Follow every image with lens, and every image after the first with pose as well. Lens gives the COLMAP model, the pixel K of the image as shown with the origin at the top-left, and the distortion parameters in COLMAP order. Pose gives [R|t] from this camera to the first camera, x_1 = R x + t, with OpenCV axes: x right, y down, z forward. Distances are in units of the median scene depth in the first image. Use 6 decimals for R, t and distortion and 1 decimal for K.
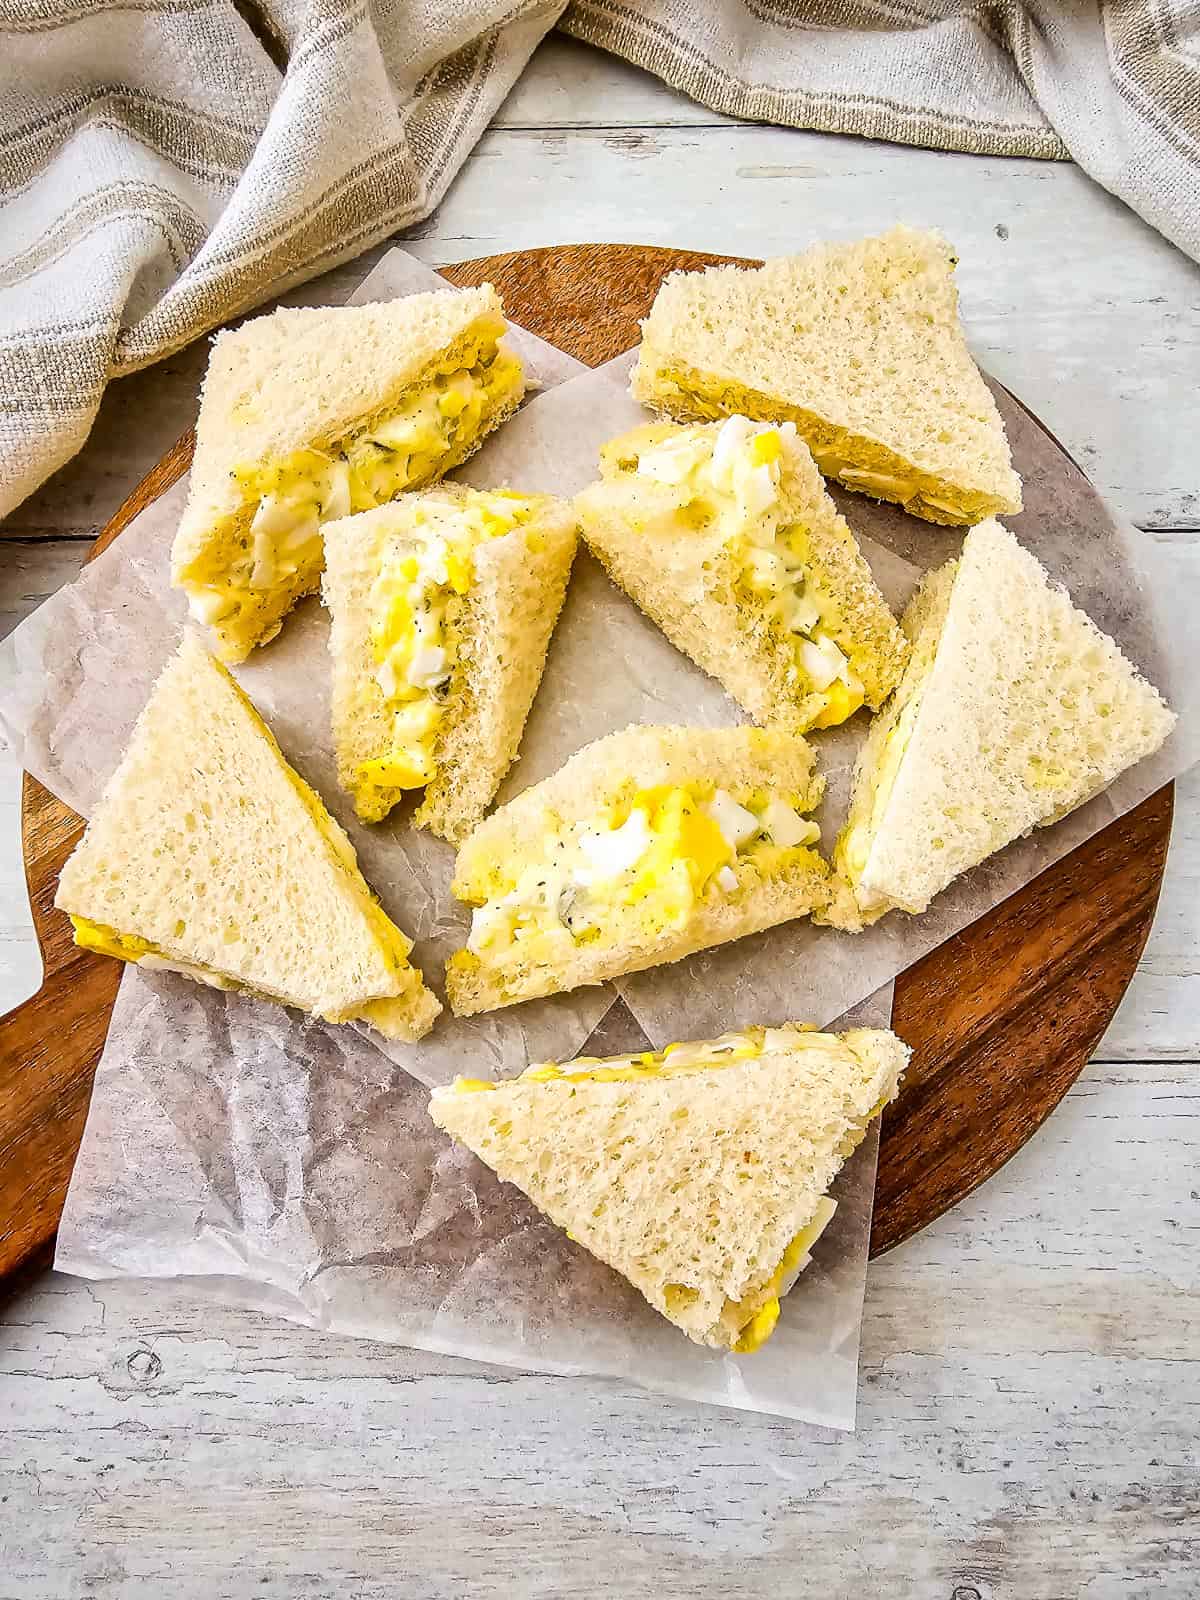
lens RADIAL K [[648.3, 0, 600.7], [0, 648.3, 799.3], [0, 0, 1]] dist [0.001670, 0.000141]
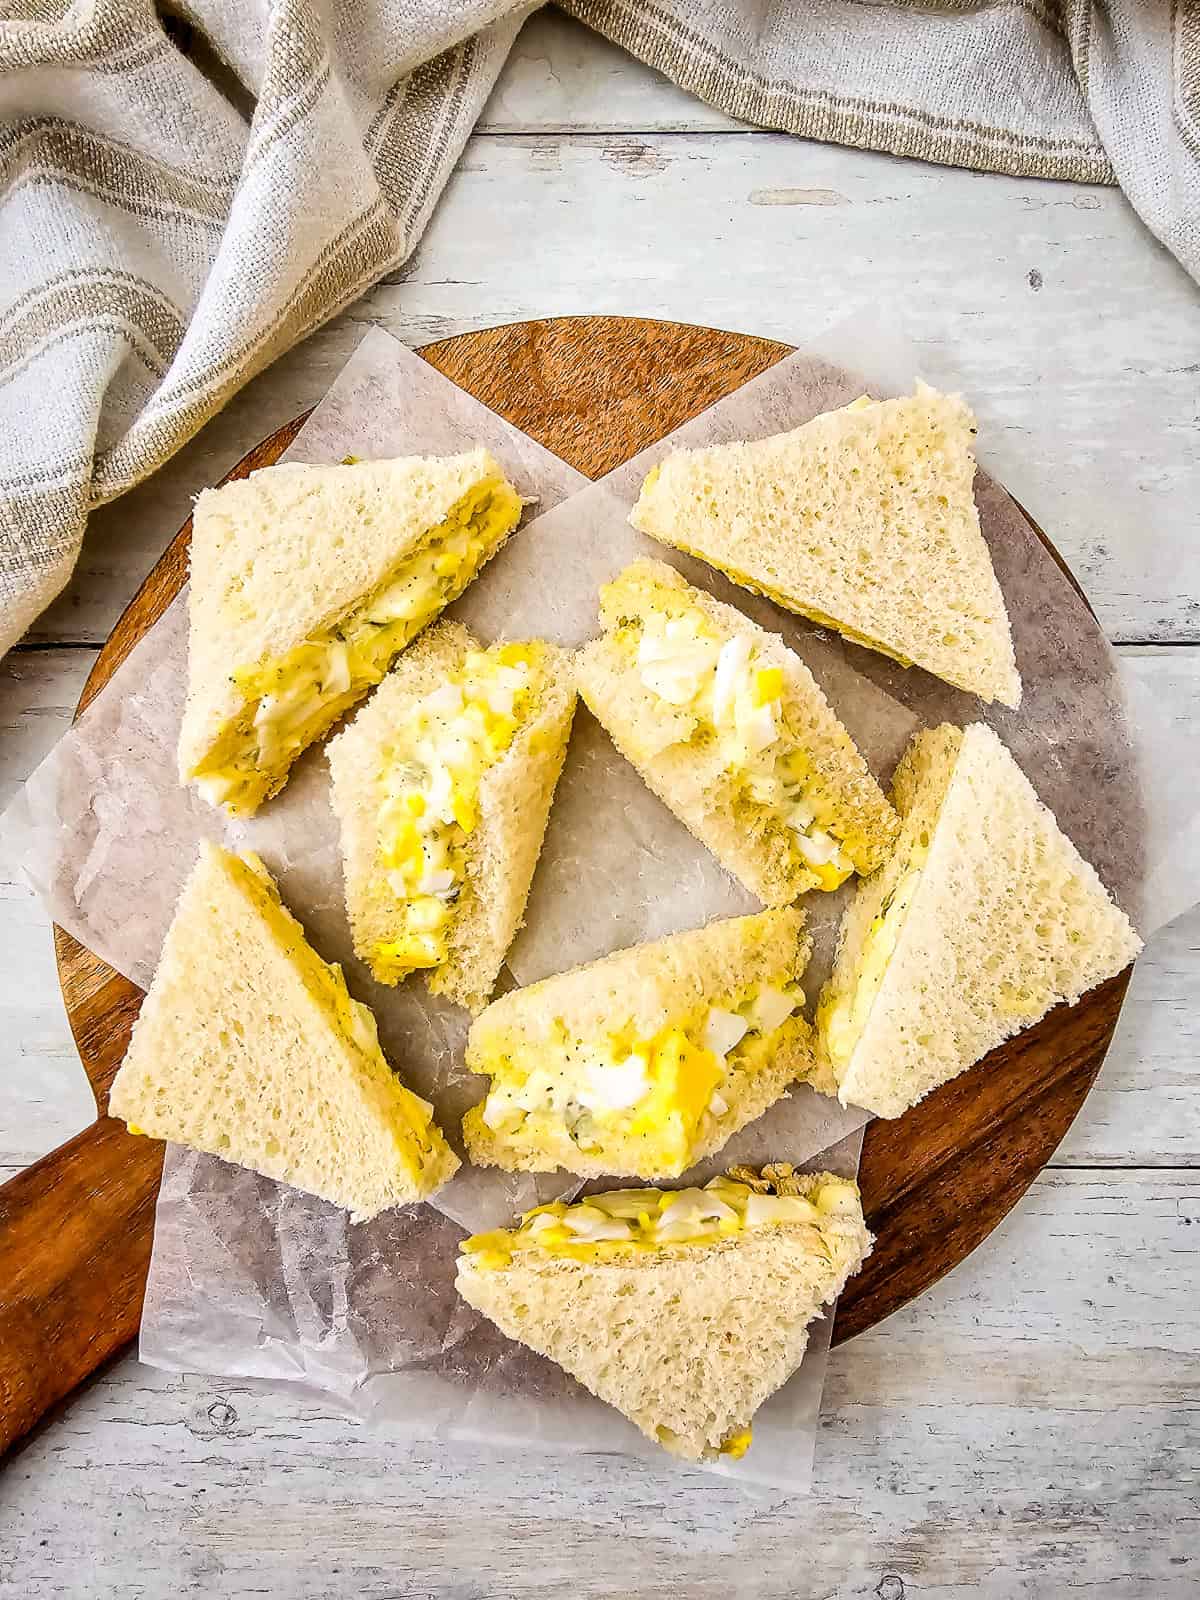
lens RADIAL K [[648.3, 0, 595.4], [0, 648.3, 694.6], [0, 0, 1]] dist [0.001670, 0.000141]
pose [[0.999981, -0.003135, 0.005339, -0.015314], [0.002289, 0.988433, 0.151640, -0.615755], [-0.005752, -0.151625, 0.988421, 0.010819]]
